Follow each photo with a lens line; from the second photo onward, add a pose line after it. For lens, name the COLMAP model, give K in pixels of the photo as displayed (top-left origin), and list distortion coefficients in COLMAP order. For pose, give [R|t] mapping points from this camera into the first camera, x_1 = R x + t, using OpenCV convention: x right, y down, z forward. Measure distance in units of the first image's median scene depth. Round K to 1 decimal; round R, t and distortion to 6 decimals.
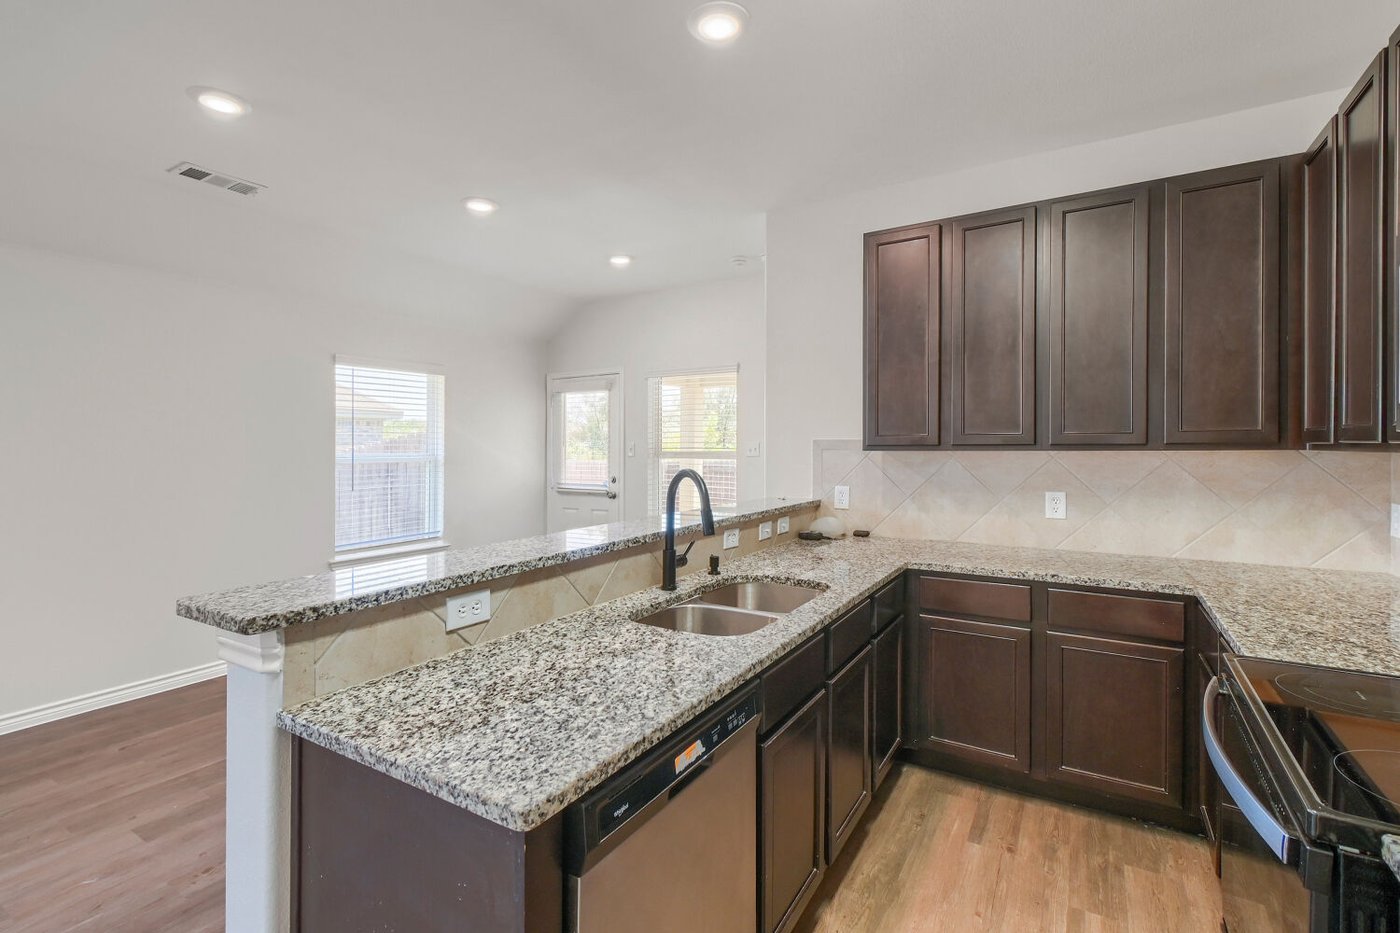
lens RADIAL K [[629.8, 0, 696.9], [0, 629.8, 443.8], [0, 0, 1]] dist [0.003927, -0.000280]
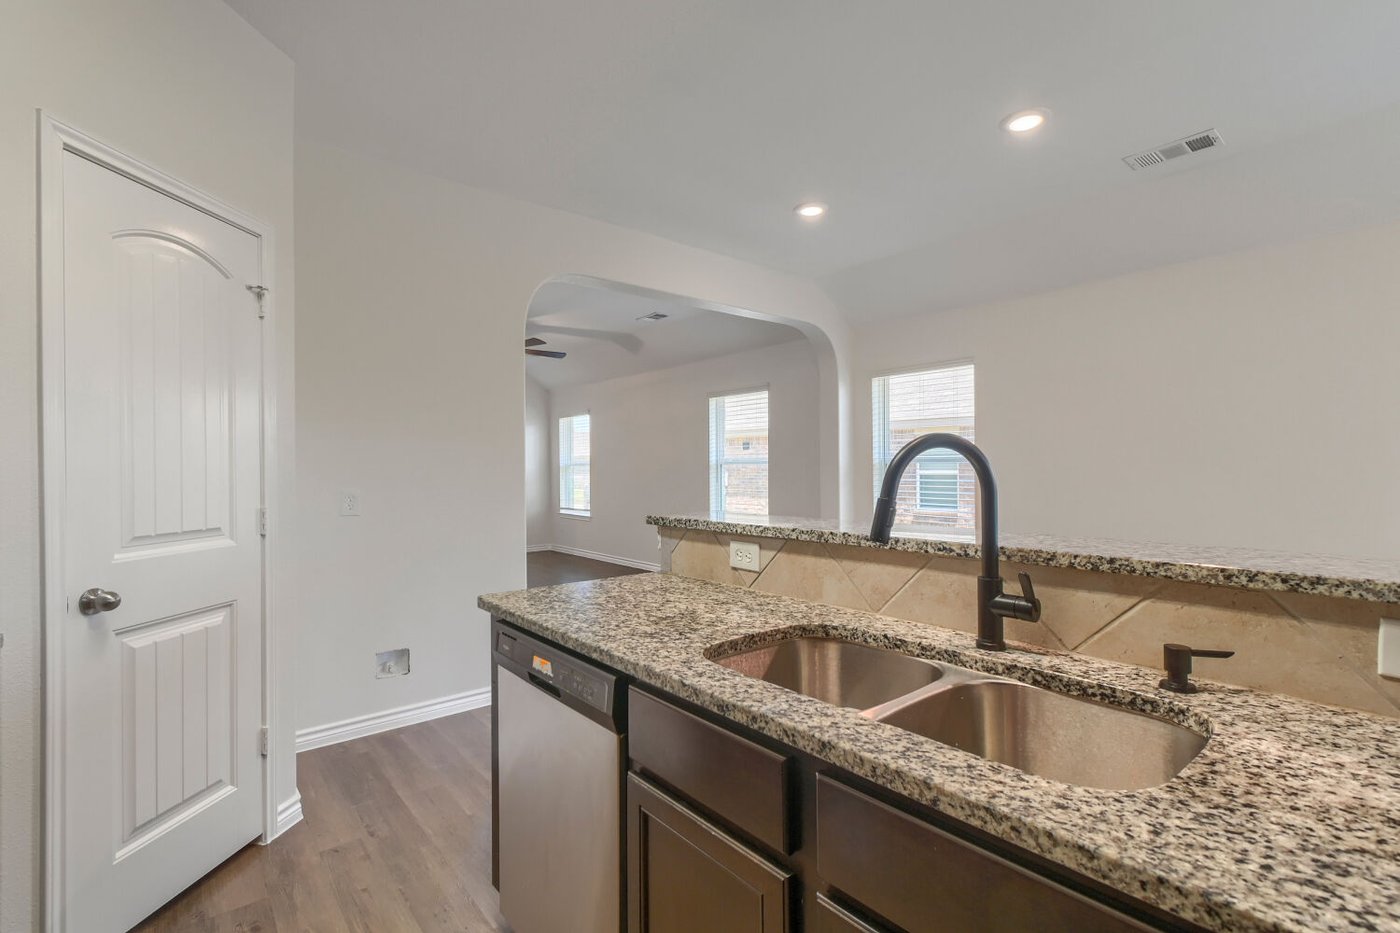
lens RADIAL K [[643.6, 0, 700.0], [0, 643.6, 466.5], [0, 0, 1]] dist [-0.001143, -0.000584]
pose [[-0.317695, 0.012639, -0.948109, 0.800309], [0.016013, 0.999840, 0.007963, 0.079302], [0.948058, -0.012653, -0.317847, 1.268801]]
